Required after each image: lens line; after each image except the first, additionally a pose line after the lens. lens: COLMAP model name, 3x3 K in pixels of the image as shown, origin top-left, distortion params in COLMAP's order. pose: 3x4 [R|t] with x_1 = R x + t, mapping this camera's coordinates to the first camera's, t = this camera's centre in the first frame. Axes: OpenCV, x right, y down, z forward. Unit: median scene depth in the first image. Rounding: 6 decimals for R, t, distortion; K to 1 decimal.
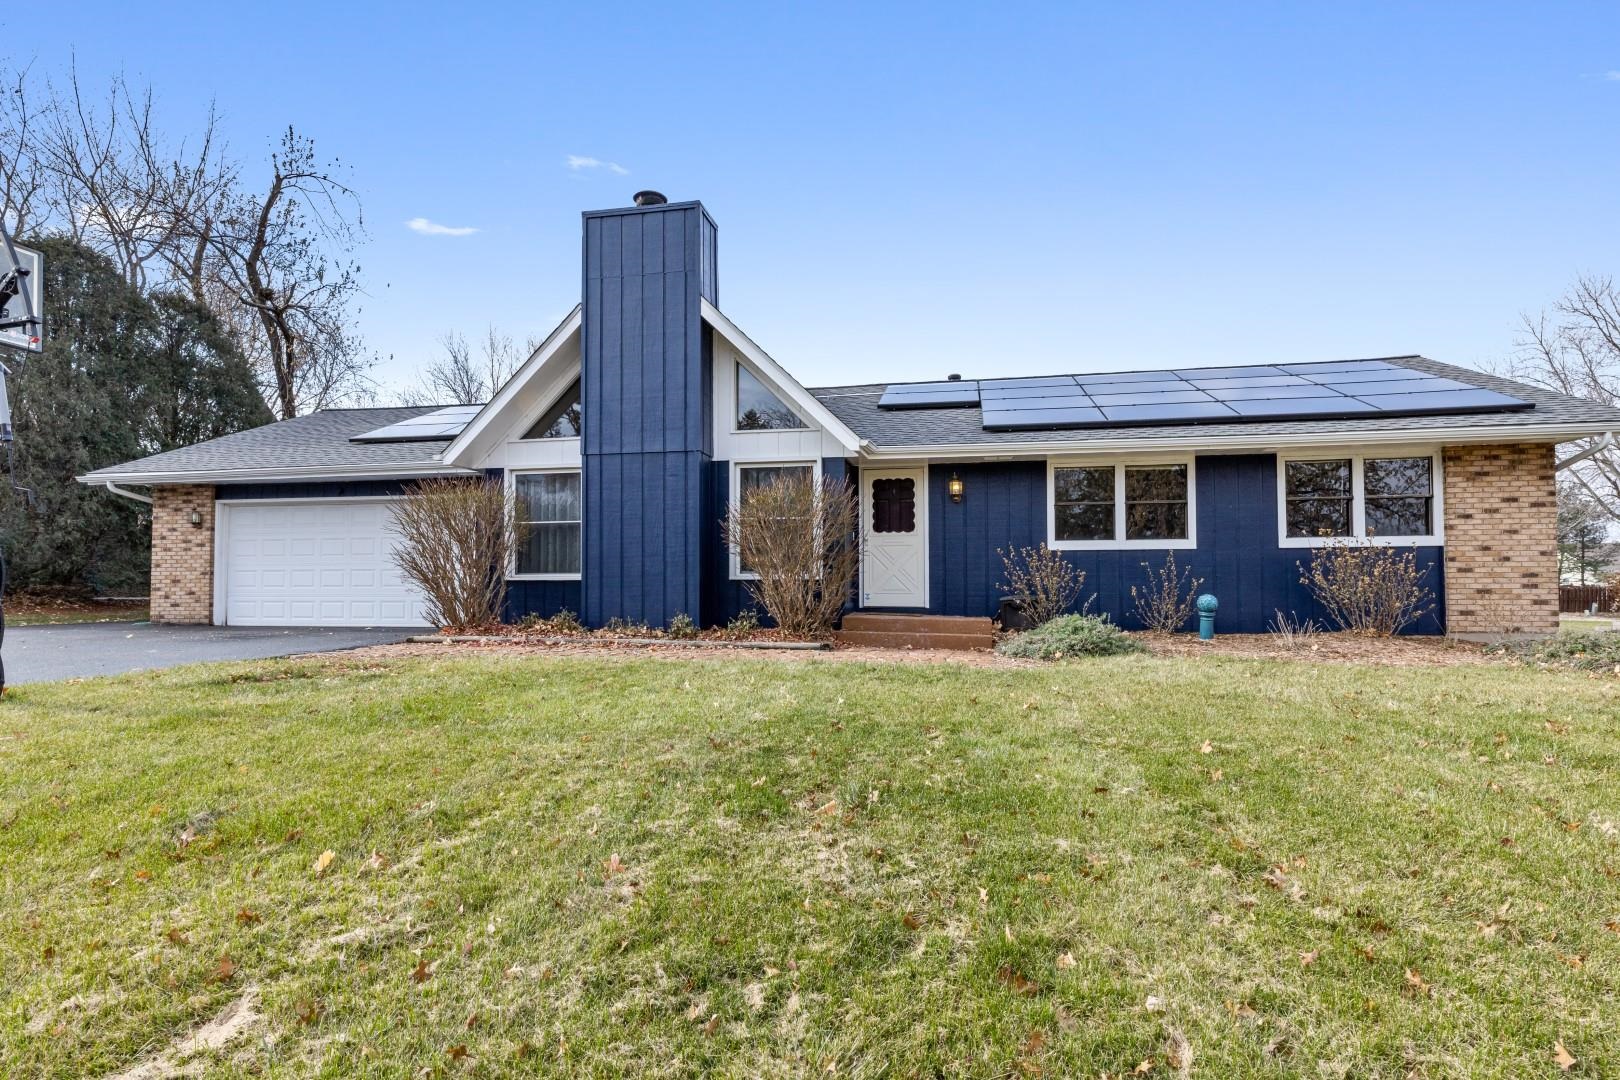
lens RADIAL K [[811.1, 0, 810.0], [0, 811.1, 540.0], [0, 0, 1]] dist [-0.039095, 0.000596]
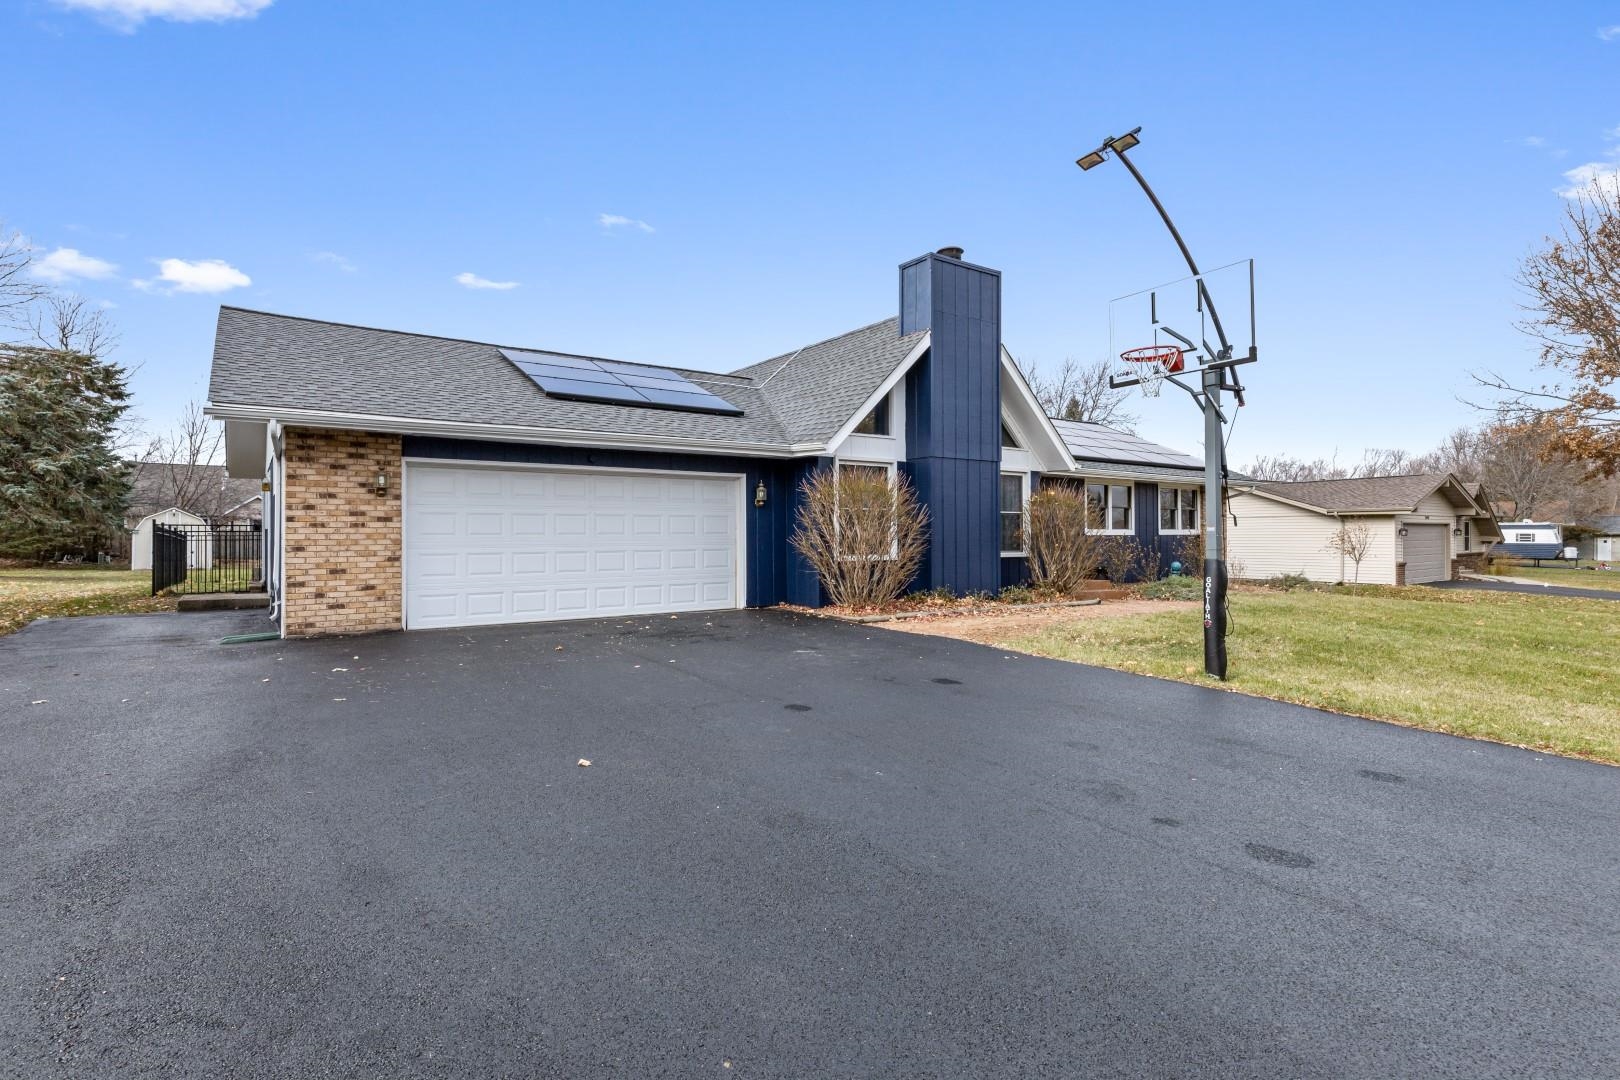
lens RADIAL K [[811.1, 0, 810.0], [0, 811.1, 540.0], [0, 0, 1]] dist [-0.039095, 0.000596]
pose [[0.690366, 0.003673, 0.723451, -1.021185], [-0.020466, 0.999686, 0.014455, 0.006731], [-0.723171, -0.024785, 0.690225, 0.229974]]
